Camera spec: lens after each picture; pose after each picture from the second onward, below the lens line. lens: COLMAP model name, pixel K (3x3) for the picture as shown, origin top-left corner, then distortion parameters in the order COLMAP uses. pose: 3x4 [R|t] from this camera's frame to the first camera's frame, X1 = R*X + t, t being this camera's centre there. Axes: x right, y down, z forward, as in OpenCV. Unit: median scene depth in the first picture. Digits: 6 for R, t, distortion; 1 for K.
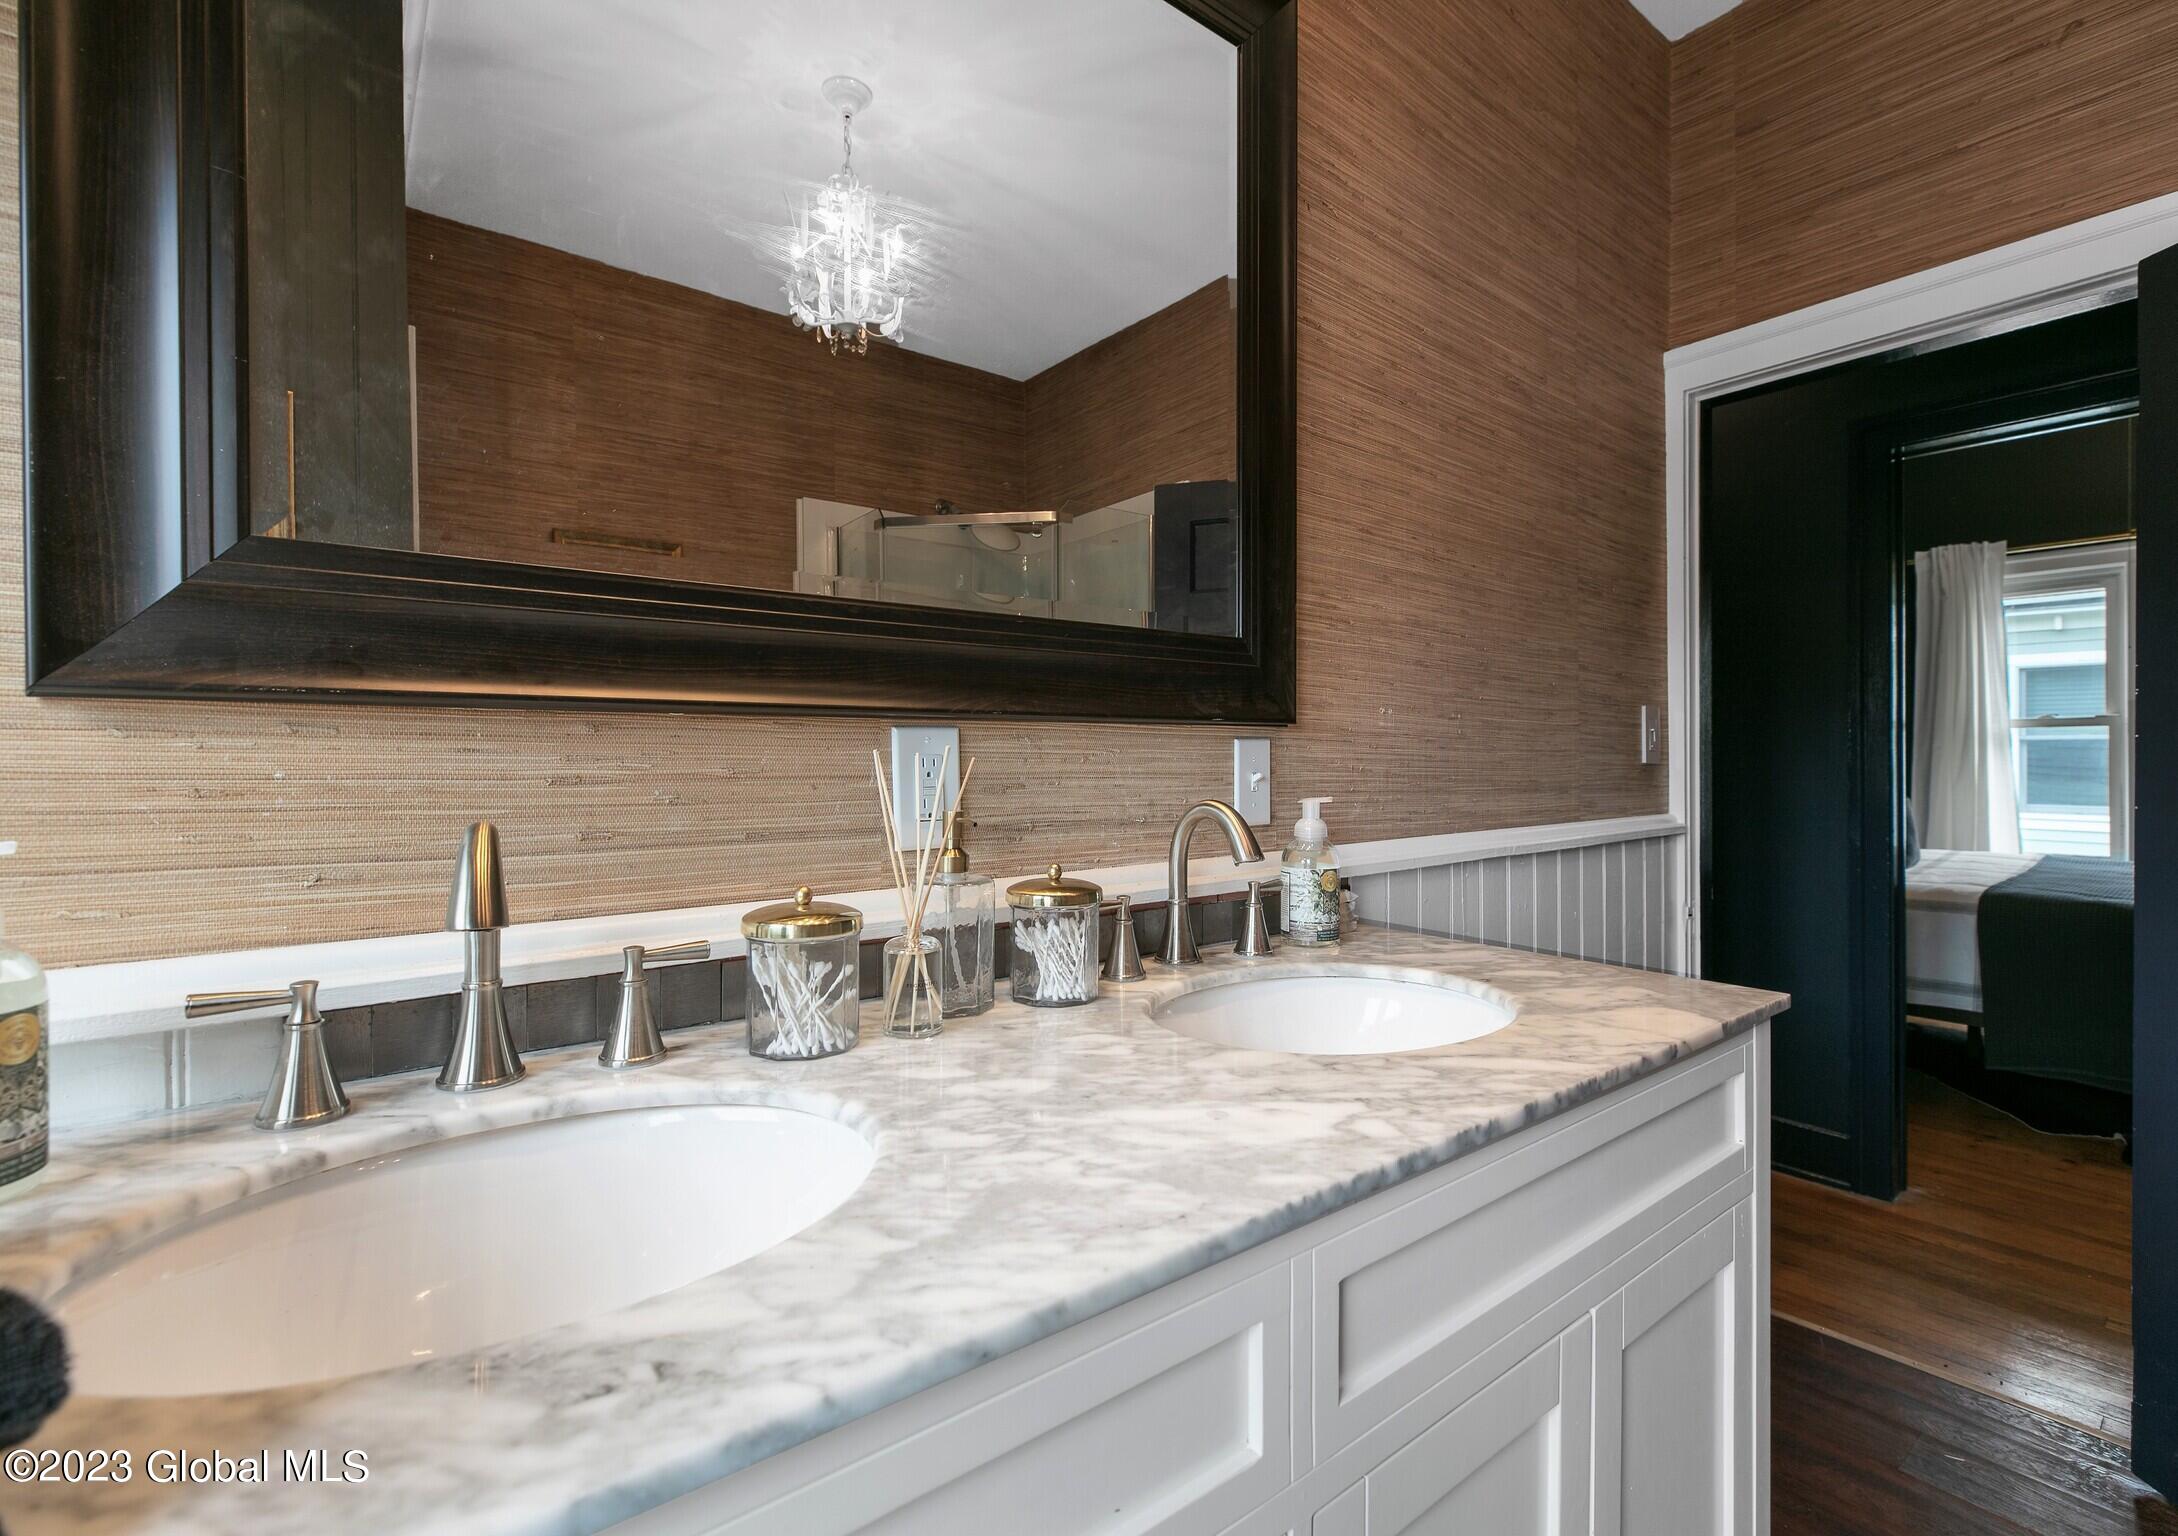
lens RADIAL K [[973.0, 0, 1089.0], [0, 973.0, 768.0], [0, 0, 1]] dist [0.003098, -0.002862]
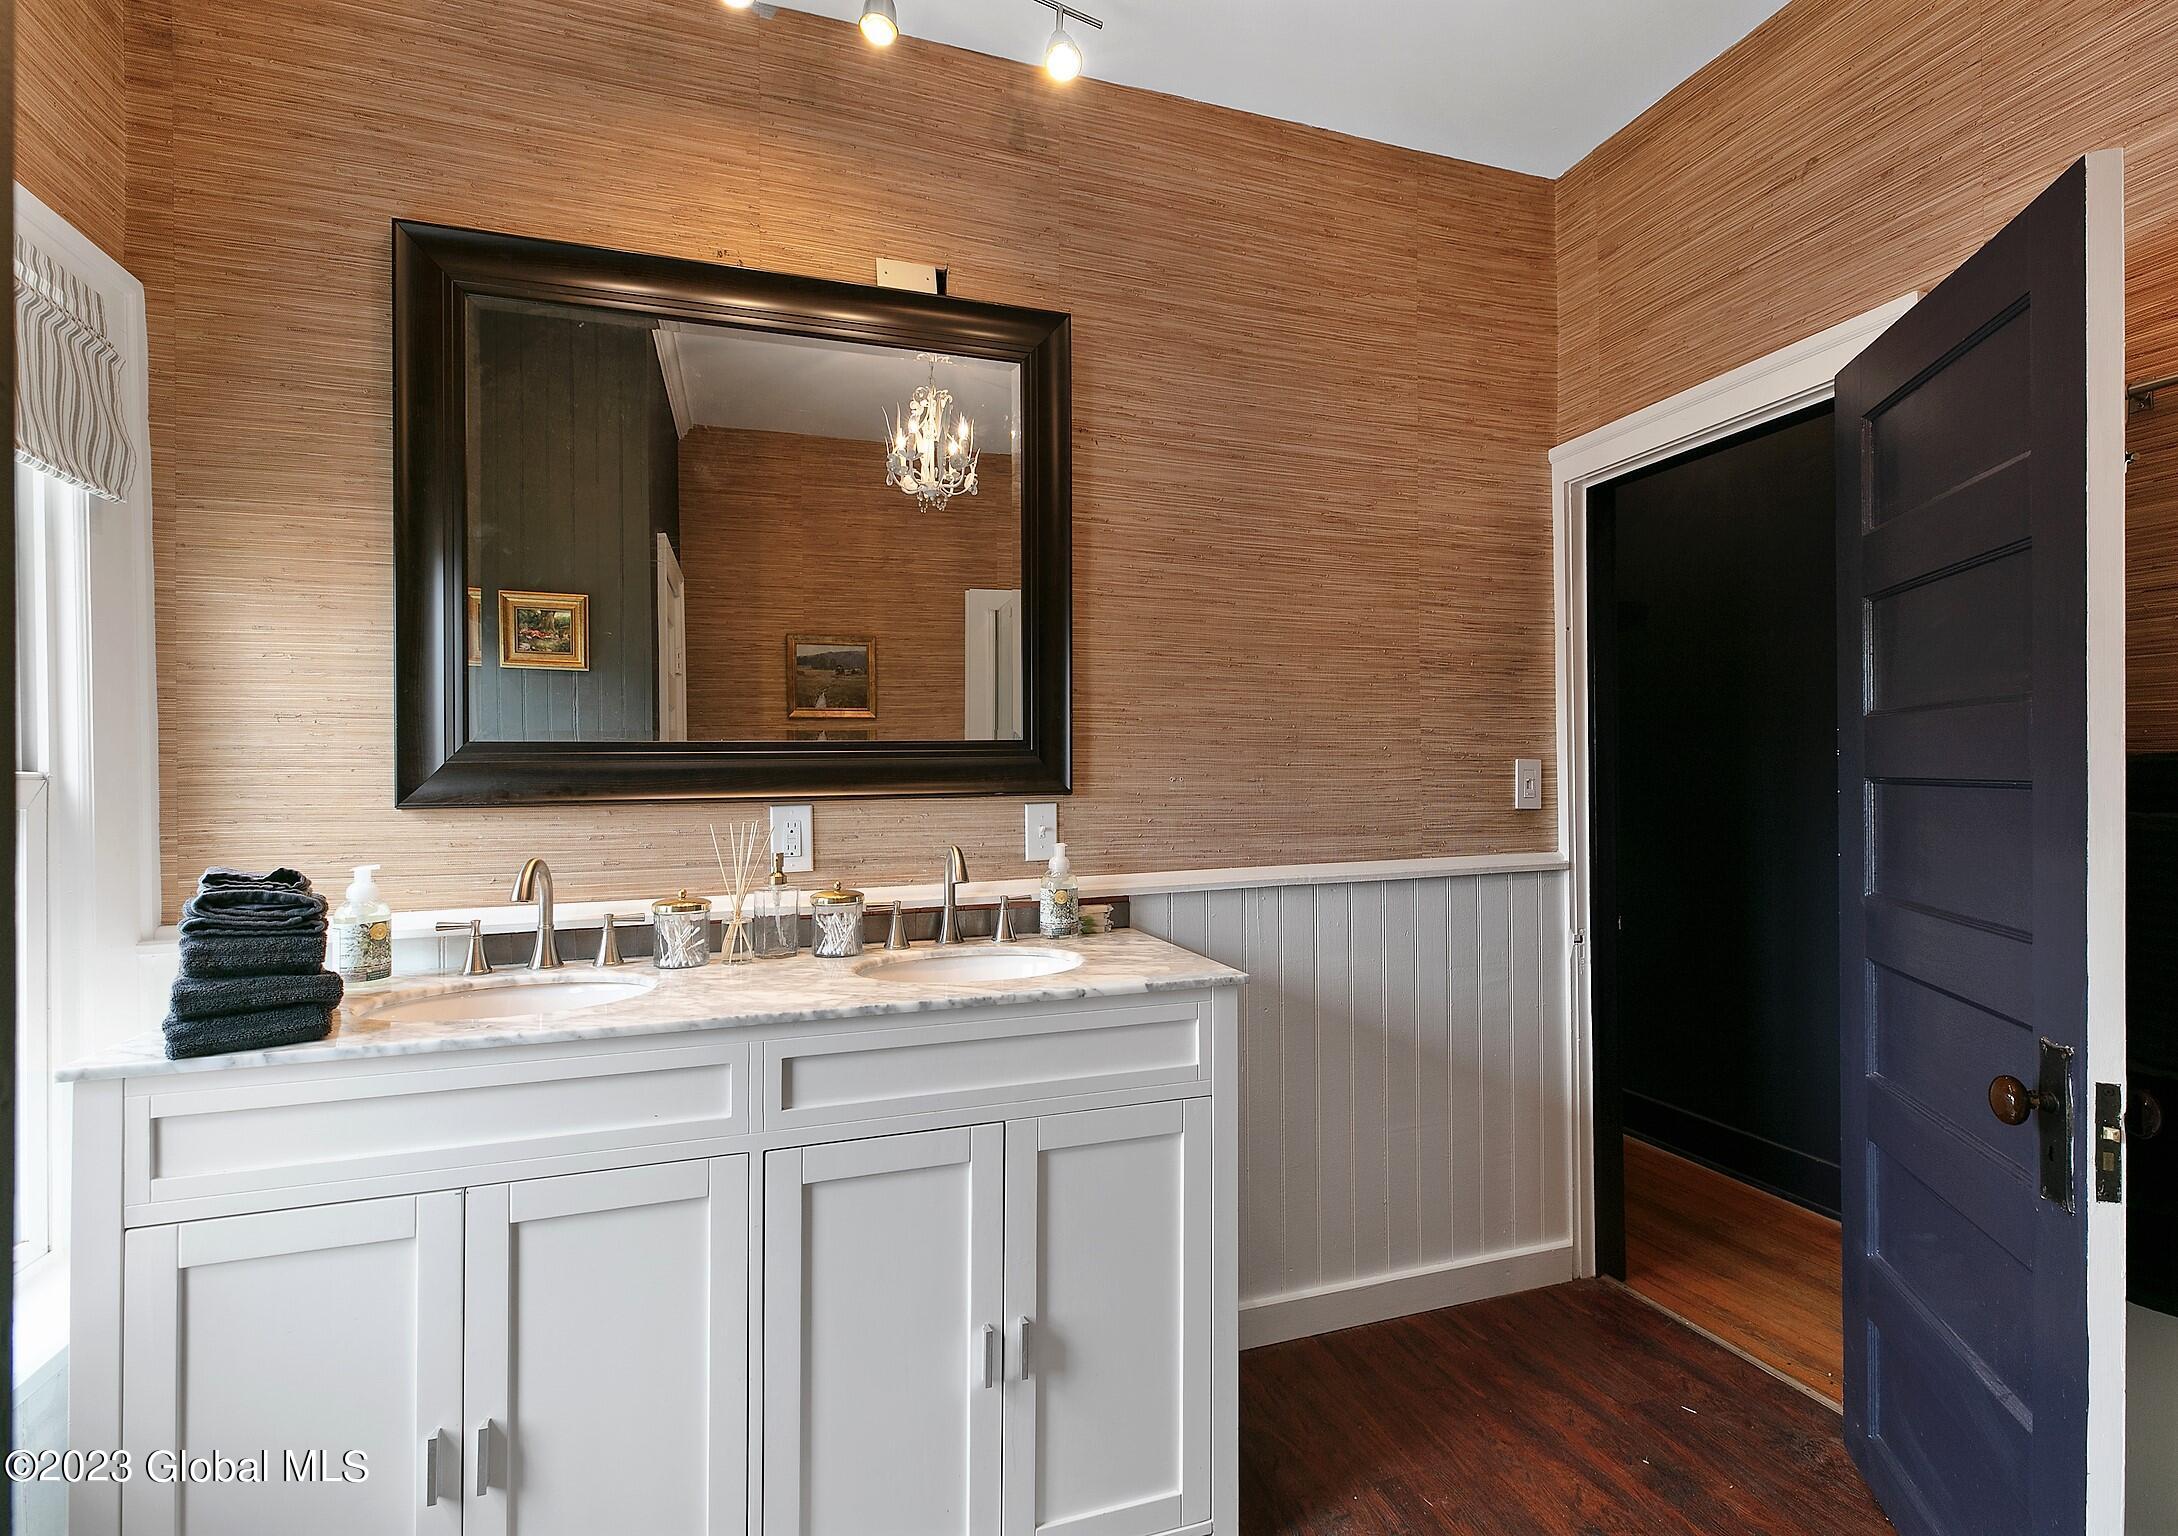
lens RADIAL K [[982.2, 0, 1089.0], [0, 982.2, 768.0], [0, 0, 1]] dist [0.000159, -0.000242]
pose [[0.946713, -0.014627, -0.321746, 0.592838], [0.008668, 0.999763, -0.019947, -0.043828], [0.321962, 0.016095, 0.946616, -0.354615]]
